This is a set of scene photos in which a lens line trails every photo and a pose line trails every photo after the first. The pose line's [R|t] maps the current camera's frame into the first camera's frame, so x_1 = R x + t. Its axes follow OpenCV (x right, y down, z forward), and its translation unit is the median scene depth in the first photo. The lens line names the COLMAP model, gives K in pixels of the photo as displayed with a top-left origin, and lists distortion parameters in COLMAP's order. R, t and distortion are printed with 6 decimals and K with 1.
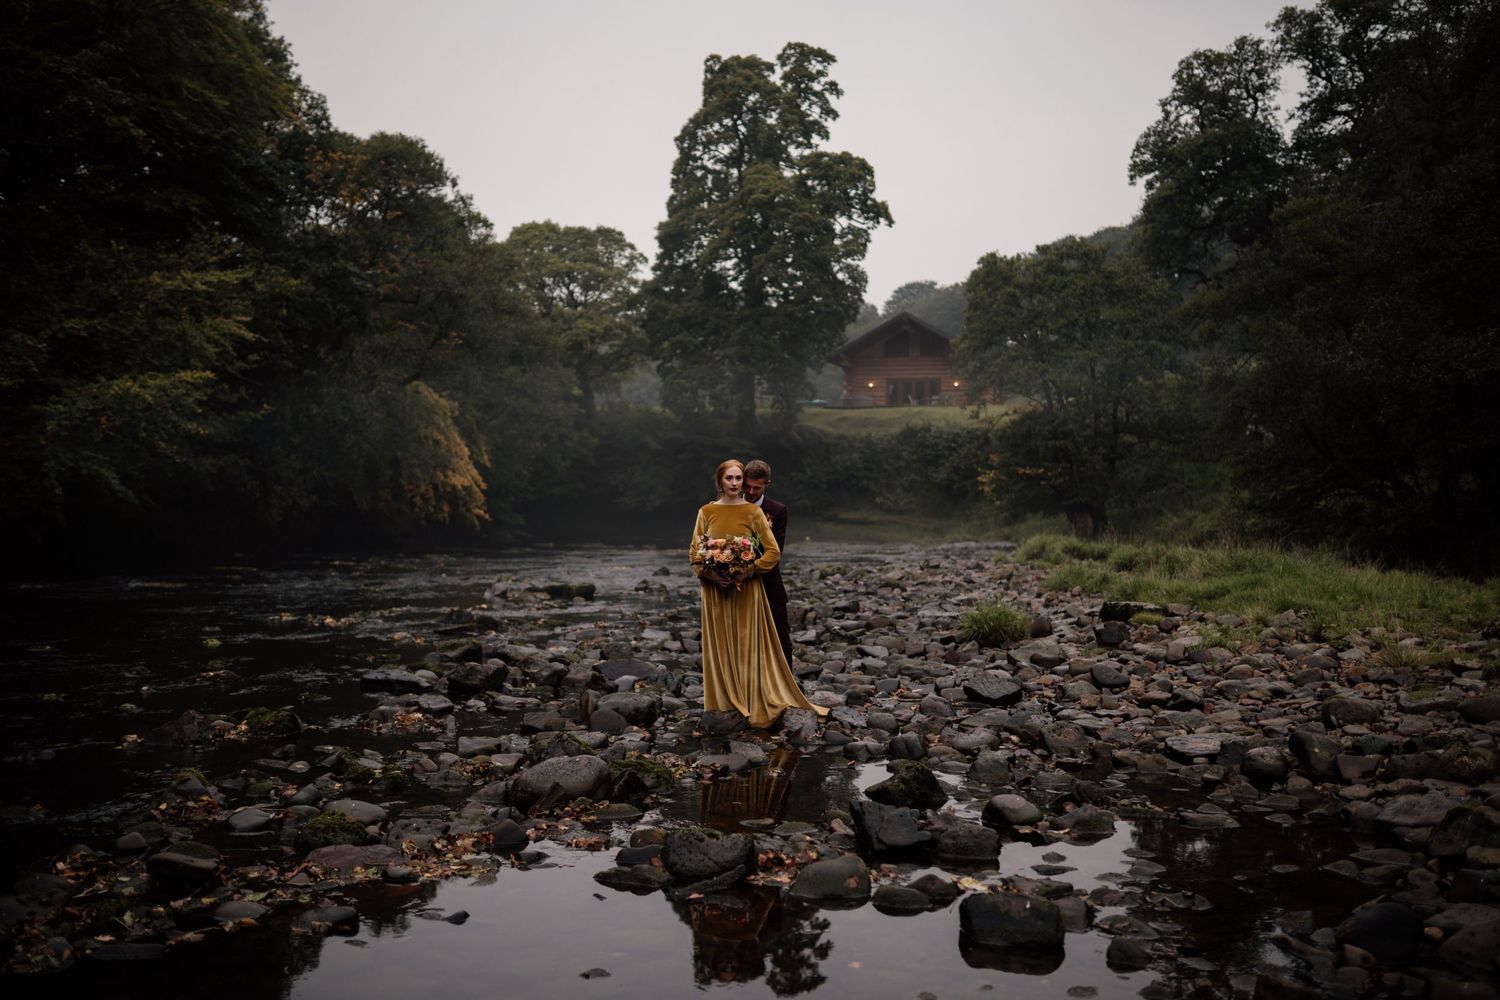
lens RADIAL K [[1509.1, 0, 722.7], [0, 1509.1, 496.4], [0, 0, 1]] dist [-0.033139, 0.014976]
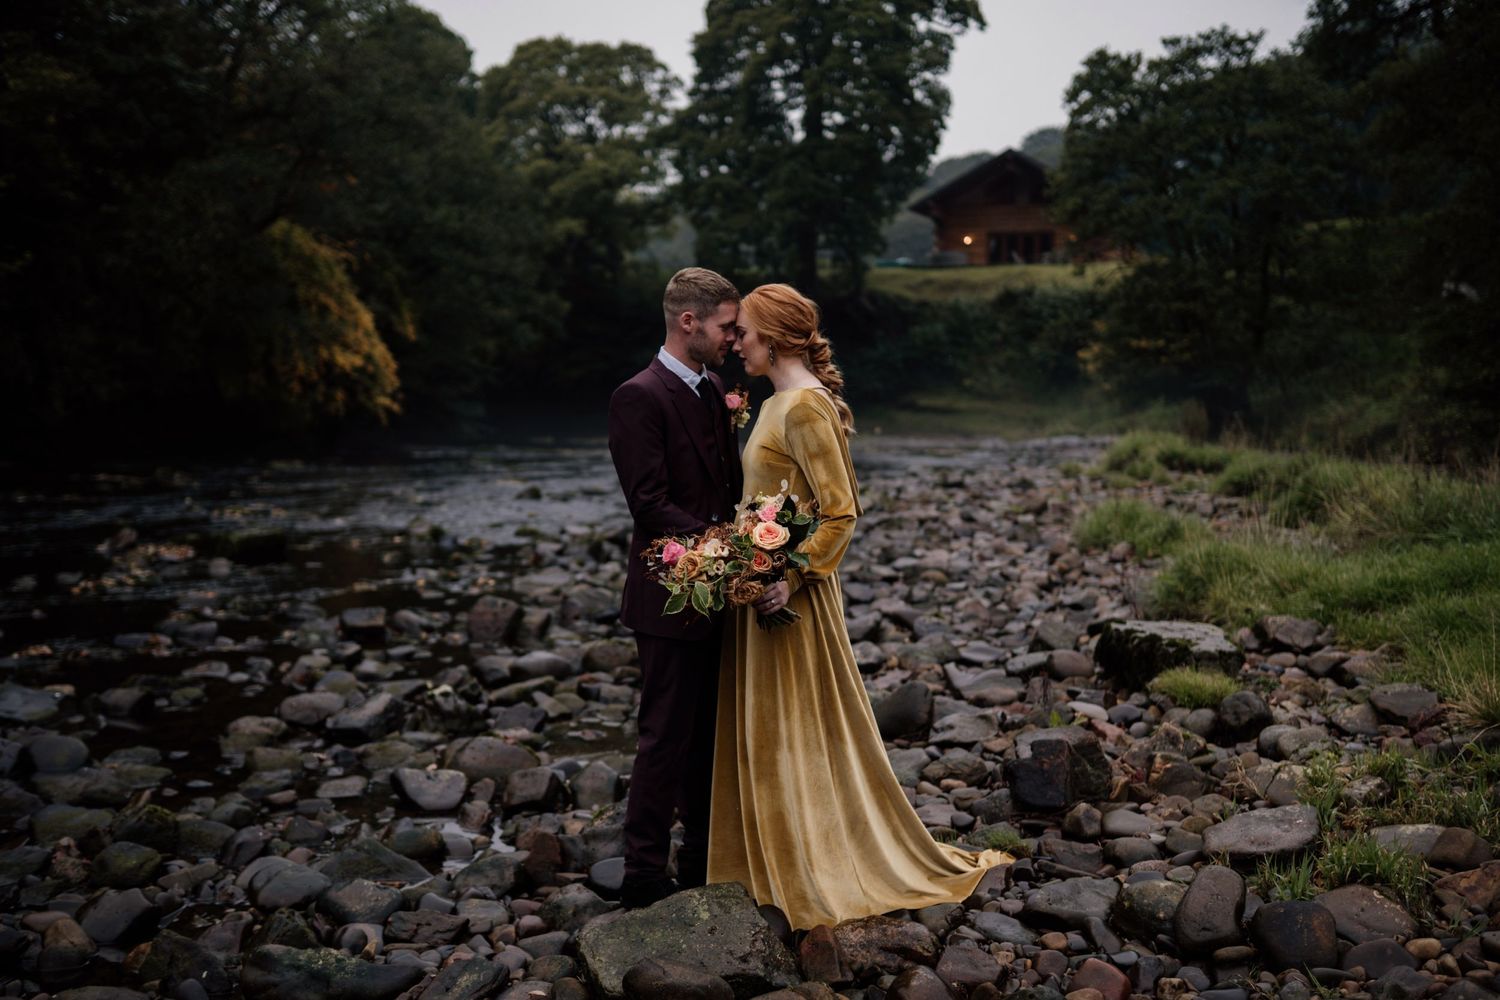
lens RADIAL K [[1584.2, 0, 752.4], [0, 1584.2, 539.7], [0, 0, 1]] dist [-0.075642, 0.147093]
pose [[0.997328, 0.003587, -0.072970, 0.057237], [0.003780, 0.994923, 0.100567, 0.000592], [0.072961, -0.100574, 0.992251, 0.170491]]
